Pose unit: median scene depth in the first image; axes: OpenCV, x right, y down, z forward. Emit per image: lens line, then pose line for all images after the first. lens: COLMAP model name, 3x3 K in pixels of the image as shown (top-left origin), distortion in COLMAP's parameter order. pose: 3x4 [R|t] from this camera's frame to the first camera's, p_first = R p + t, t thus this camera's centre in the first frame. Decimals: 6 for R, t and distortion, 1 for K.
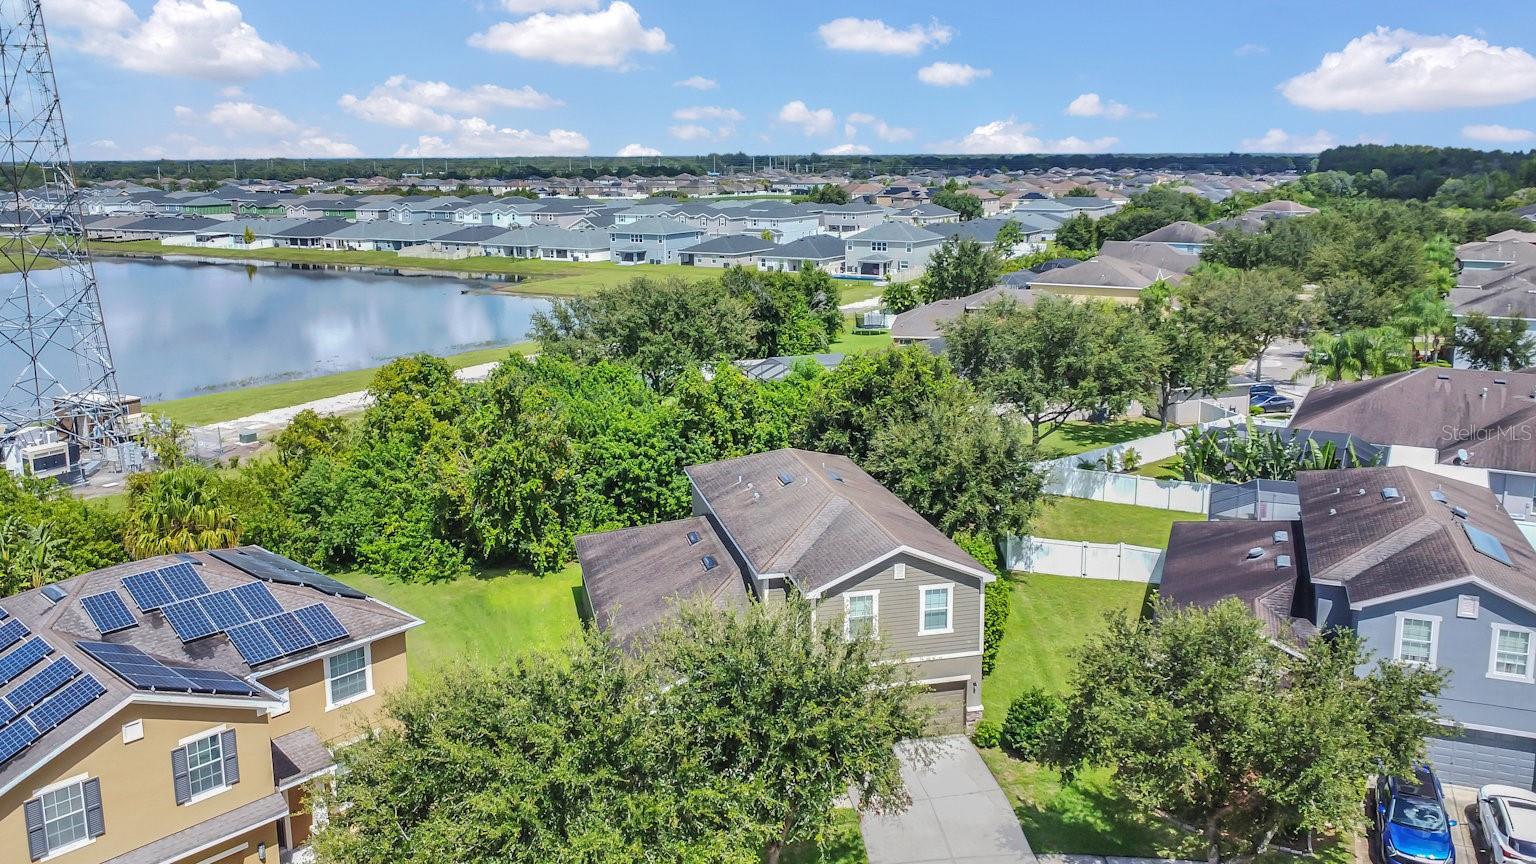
lens RADIAL K [[1163.4, 0, 721.5], [0, 1163.4, 340.2], [0, 0, 1]] dist [0.006406, -0.048535]
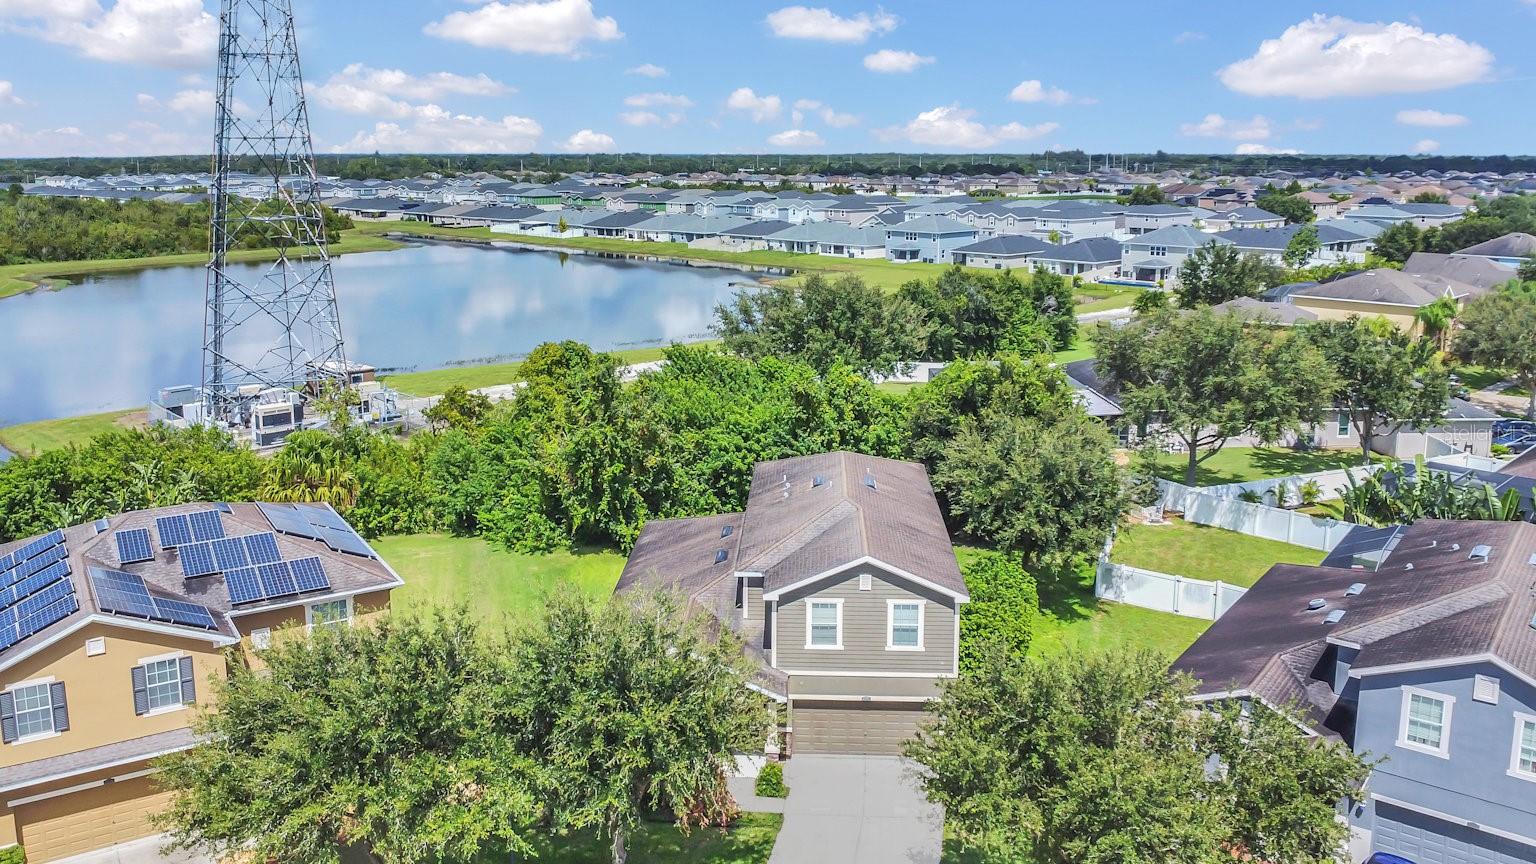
lens RADIAL K [[1159.1, 0, 753.8], [0, 1159.1, 419.7], [0, 0, 1]] dist [-0.008159, -0.029319]
pose [[0.965052, 0.064867, -0.253902, 0.189359], [-0.047055, 0.996026, 0.075615, -0.002421], [0.257798, -0.061025, 0.964270, 0.036620]]
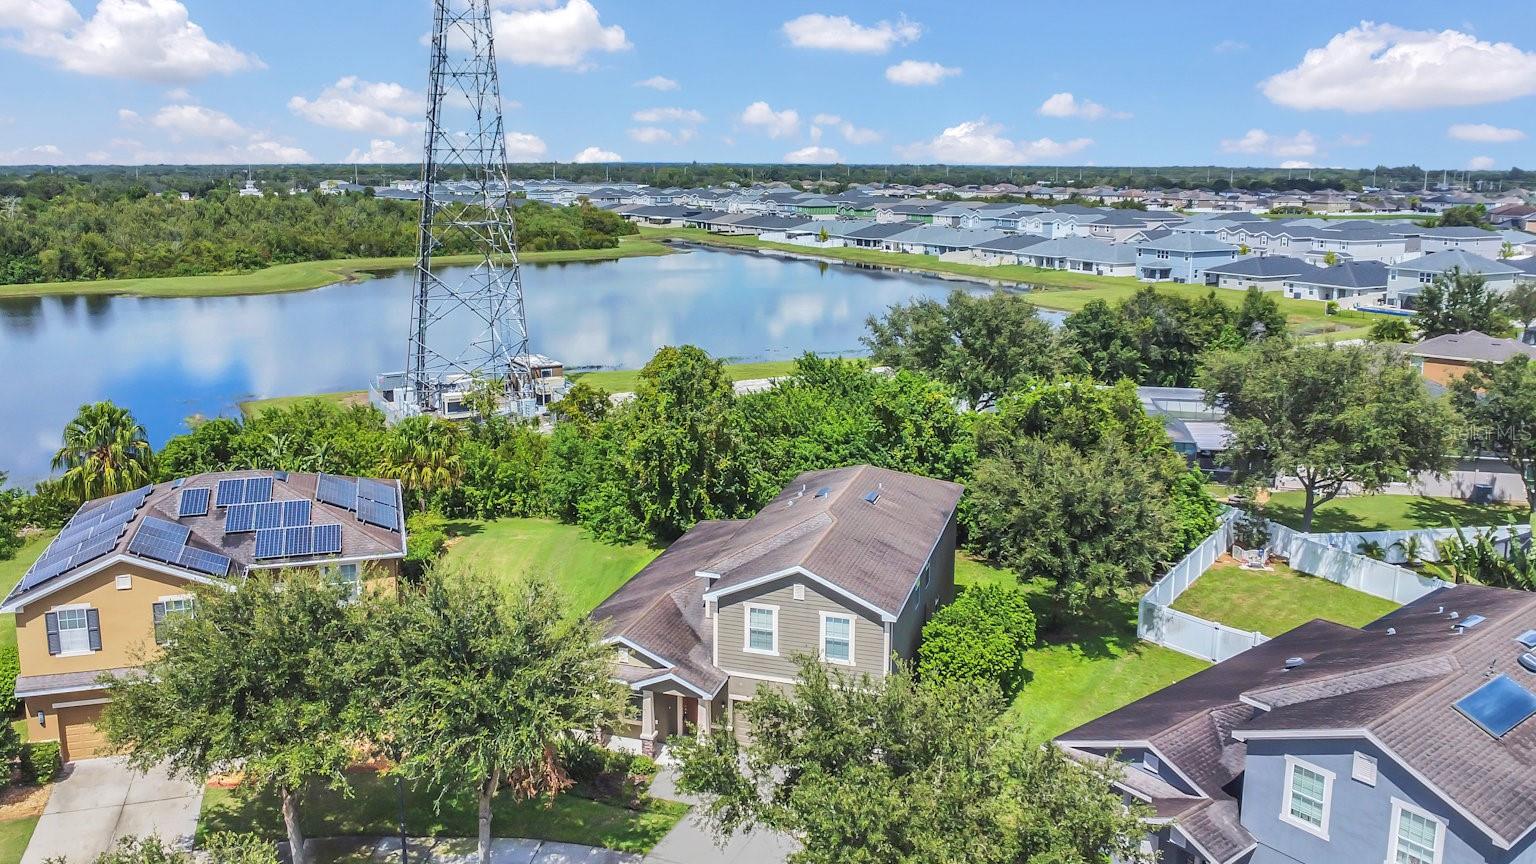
lens RADIAL K [[1157.3, 0, 768.0], [0, 1157.3, 432.0], [0, 0, 1]] dist [0.004123, -0.071836]
pose [[0.870605, 0.121834, -0.476658, 0.366787], [-0.087693, 0.991766, 0.093328, -0.015030], [0.484104, -0.039453, 0.874121, 0.088668]]
